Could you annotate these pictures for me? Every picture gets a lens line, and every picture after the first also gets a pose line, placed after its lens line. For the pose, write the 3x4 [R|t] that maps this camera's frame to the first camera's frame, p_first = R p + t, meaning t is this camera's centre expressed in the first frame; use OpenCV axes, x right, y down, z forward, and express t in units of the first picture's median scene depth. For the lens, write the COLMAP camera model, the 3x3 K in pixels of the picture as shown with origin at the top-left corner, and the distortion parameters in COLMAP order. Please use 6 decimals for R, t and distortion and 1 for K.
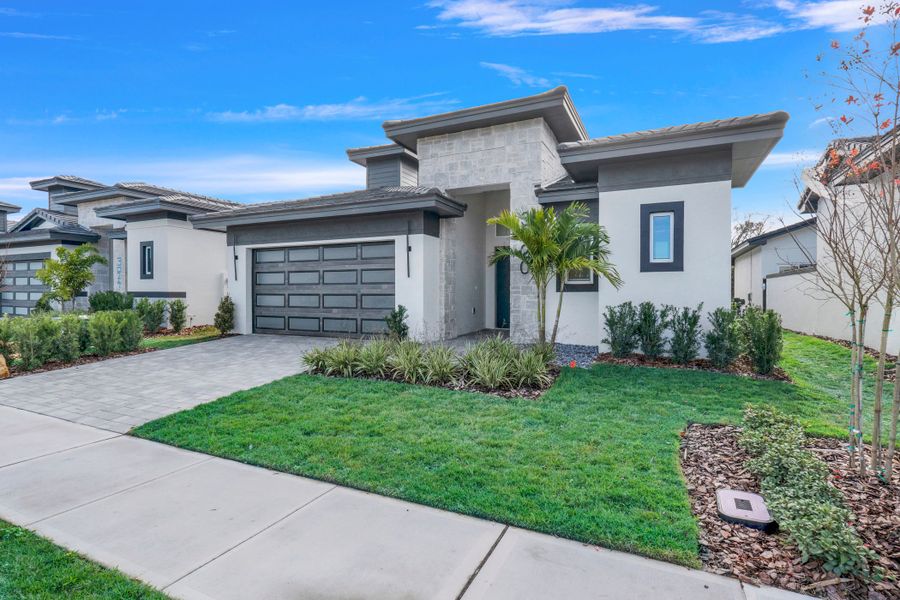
lens RADIAL K [[452.0, 0, 448.0], [0, 452.0, 295.8], [0, 0, 1]] dist [-0.003702, 0.000186]
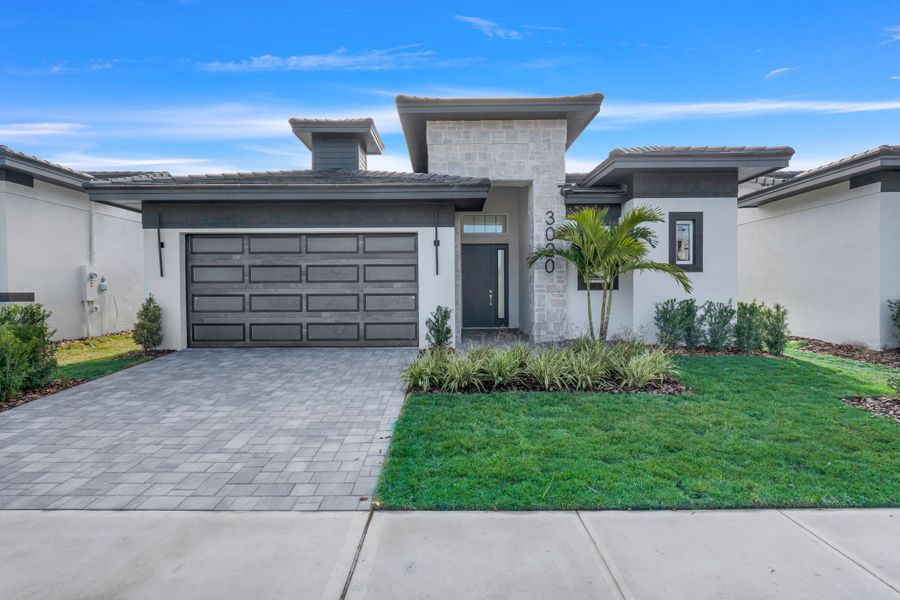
lens RADIAL K [[452.0, 0, 448.0], [0, 452.0, 295.8], [0, 0, 1]] dist [-0.003702, 0.000186]
pose [[0.902283, -0.009774, 0.431034, -0.438365], [0.008567, 0.999952, 0.004741, -0.002979], [-0.431059, -0.000585, 0.902323, 0.176319]]
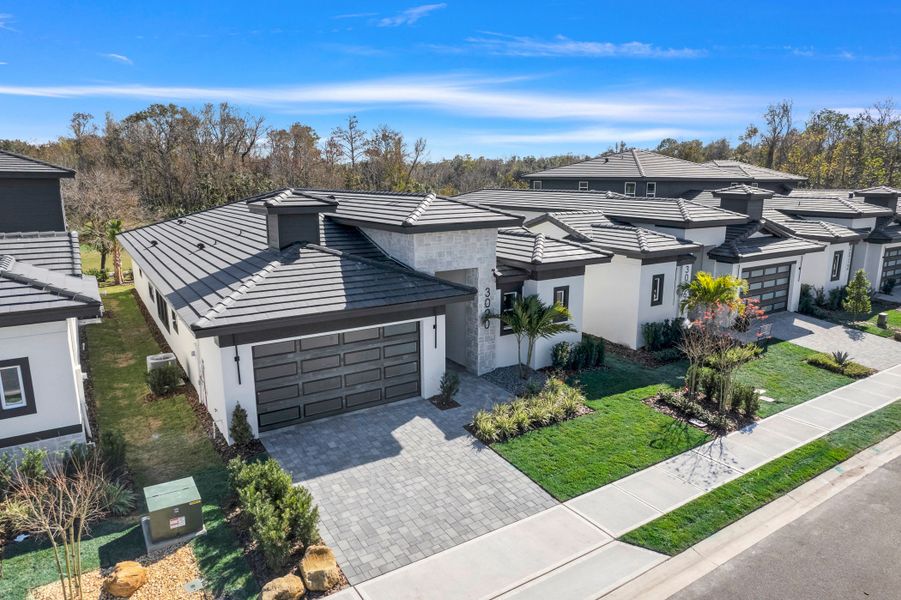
lens RADIAL K [[581.5, 0, 450.5], [0, 581.5, 300.0], [0, 0, 1]] dist [-0.045827, 0.000809]
pose [[0.522675, -0.176217, 0.834122, -1.380022], [0.005876, 0.979126, 0.203169, -0.496673], [-0.852512, -0.101290, 0.512800, 0.120159]]
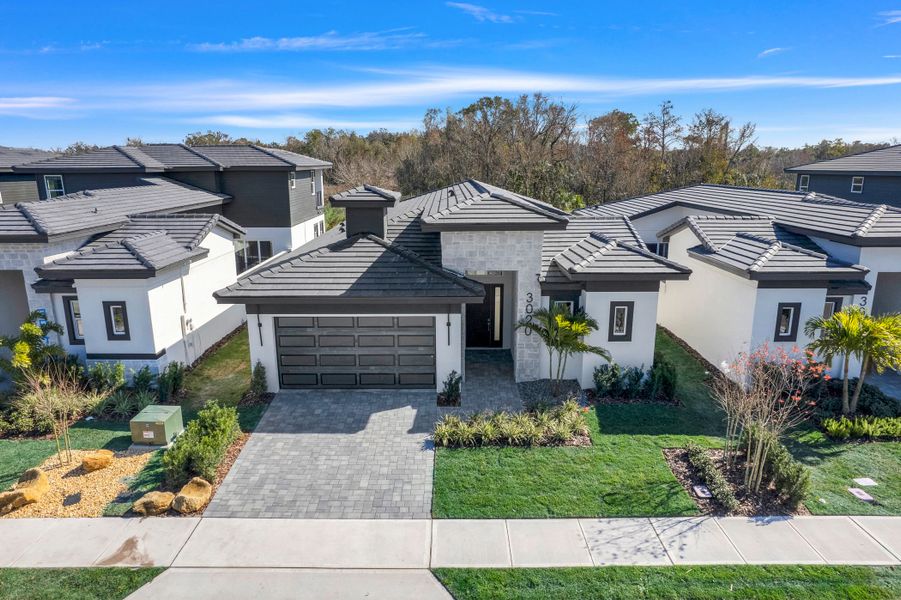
lens RADIAL K [[581.5, 0, 450.5], [0, 581.5, 300.0], [0, 0, 1]] dist [-0.045827, 0.000809]
pose [[0.900877, -0.100134, 0.422366, -0.757462], [0.003863, 0.974840, 0.222874, -0.528372], [-0.434056, -0.199151, 0.878598, -0.446985]]
